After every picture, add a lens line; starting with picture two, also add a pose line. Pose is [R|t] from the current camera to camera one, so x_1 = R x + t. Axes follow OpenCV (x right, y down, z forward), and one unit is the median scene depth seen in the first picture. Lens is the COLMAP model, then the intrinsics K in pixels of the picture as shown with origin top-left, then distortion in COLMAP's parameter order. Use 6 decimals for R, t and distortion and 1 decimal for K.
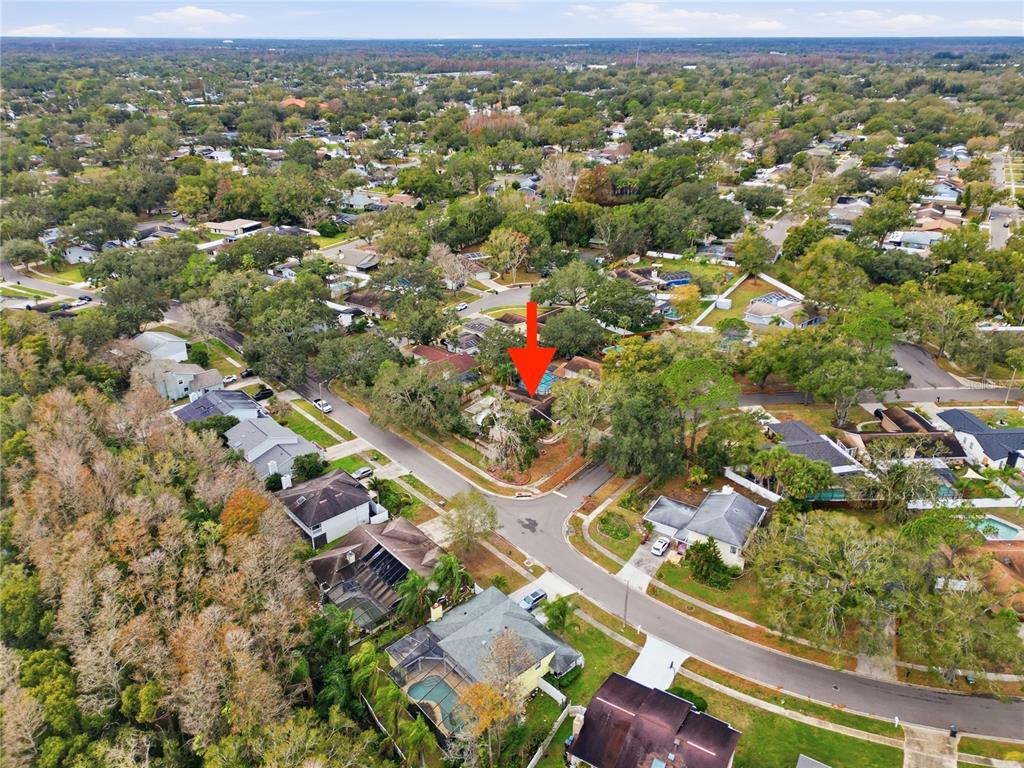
lens RADIAL K [[722.4, 0, 512.0], [0, 722.4, 384.0], [0, 0, 1]] dist [0.011049, 0.000507]
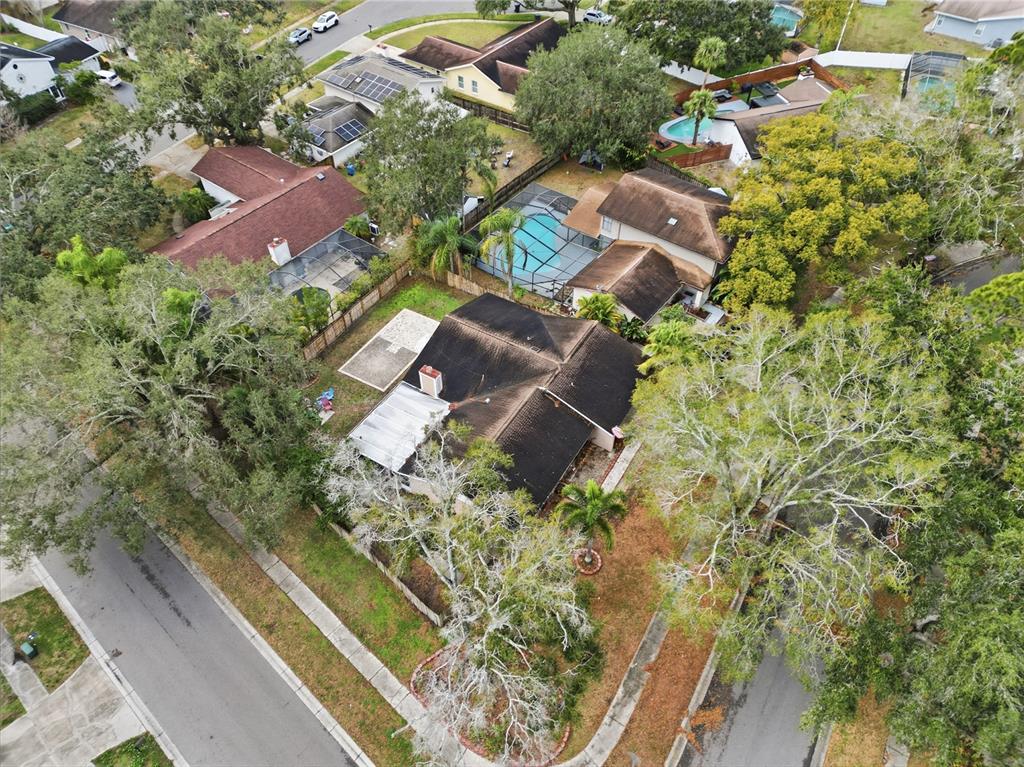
lens RADIAL K [[722.4, 0, 512.0], [0, 722.4, 383.5], [0, 0, 1]] dist [0.011049, 0.000507]
pose [[0.994071, -0.079565, 0.074104, -0.005840], [0.045872, 0.924821, 0.377626, -0.071622], [-0.098579, -0.371987, 0.922988, 0.540851]]
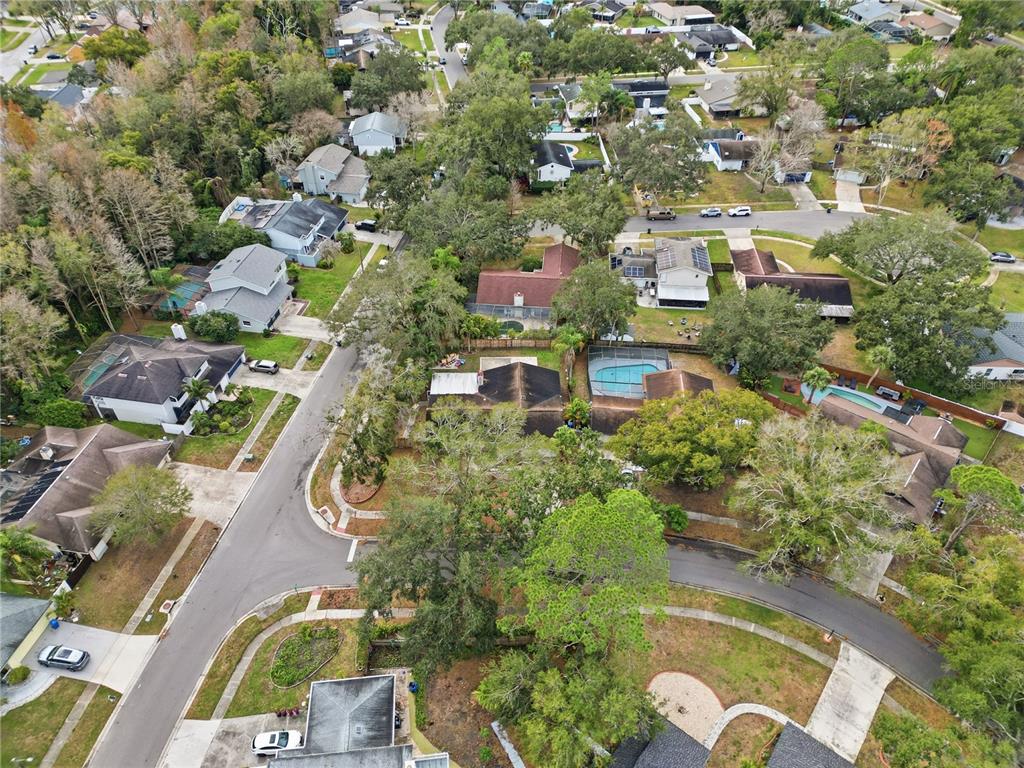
lens RADIAL K [[722.4, 0, 512.0], [0, 722.4, 384.0], [0, 0, 1]] dist [0.011049, 0.000507]
pose [[0.599823, 0.505317, -0.620377, 0.315417], [-0.320468, 0.862159, 0.392405, -0.179899], [0.733152, -0.036562, 0.679081, 0.452376]]
